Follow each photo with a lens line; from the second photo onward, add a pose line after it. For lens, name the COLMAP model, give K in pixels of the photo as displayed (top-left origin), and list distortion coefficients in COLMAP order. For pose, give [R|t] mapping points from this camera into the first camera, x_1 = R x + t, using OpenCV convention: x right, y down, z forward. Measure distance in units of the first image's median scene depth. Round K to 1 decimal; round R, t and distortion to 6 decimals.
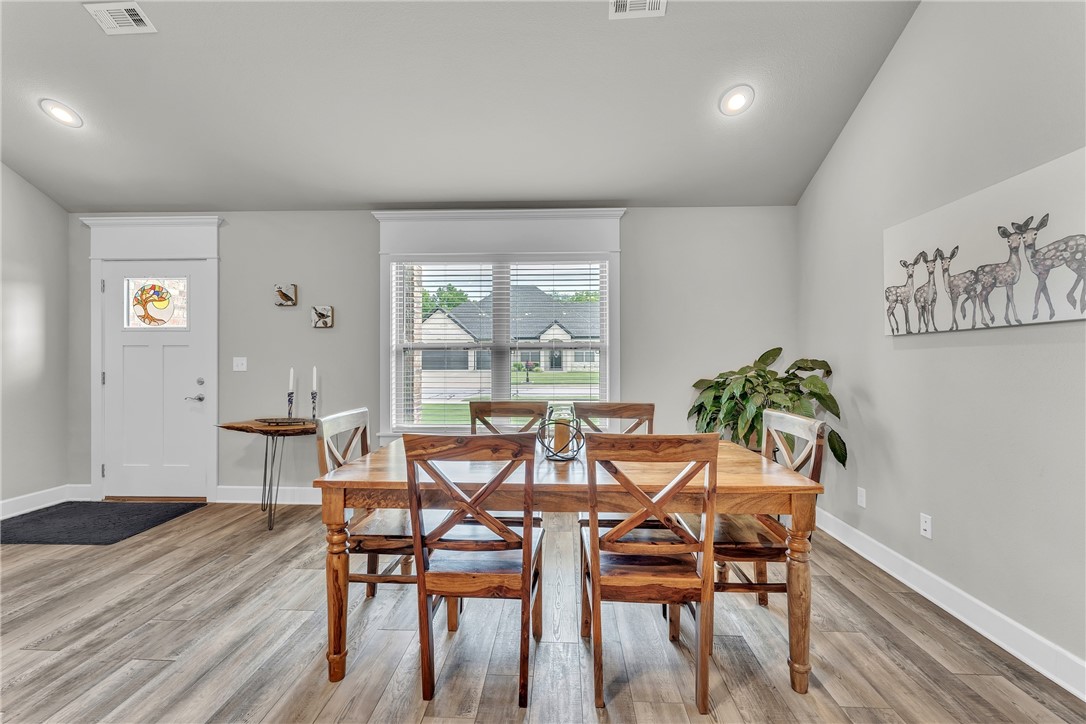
lens RADIAL K [[446.7, 0, 543.0], [0, 446.7, 362.0], [0, 0, 1]] dist [0.000373, -0.000019]
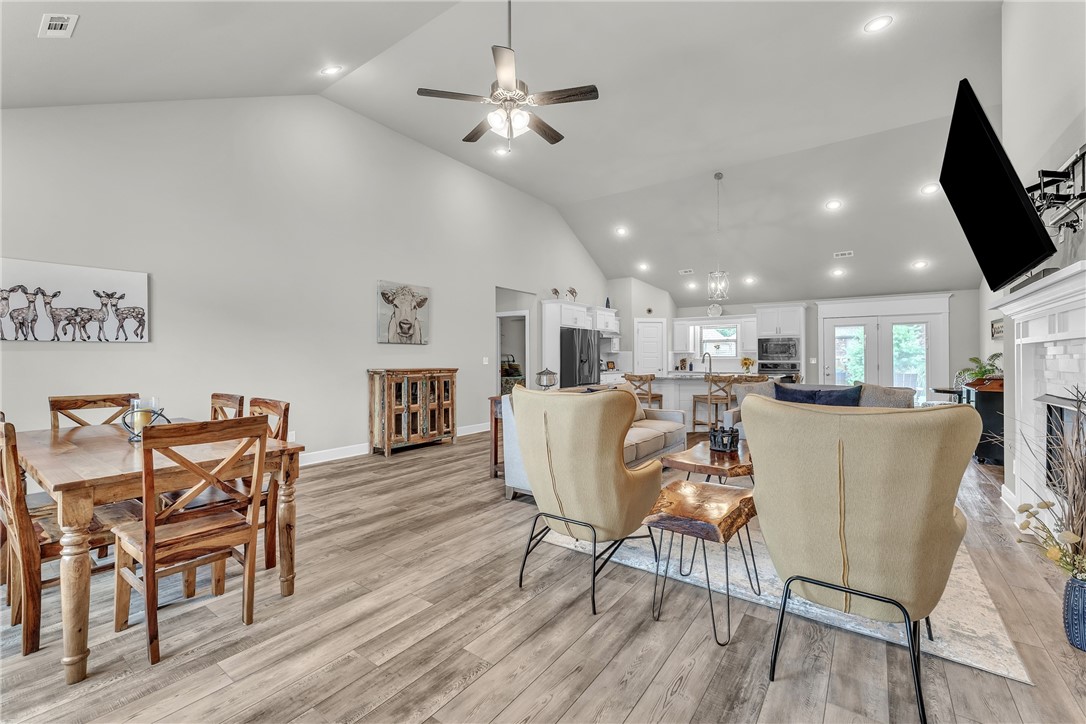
lens RADIAL K [[451.0, 0, 543.3], [0, 451.0, 359.0], [0, 0, 1]] dist [0.000596, 0.000137]
pose [[-0.833440, -0.001586, 0.552608, -1.628593], [0.002725, 0.999972, 0.006980, -0.011365], [-0.552603, 0.007323, -0.833412, 1.495199]]
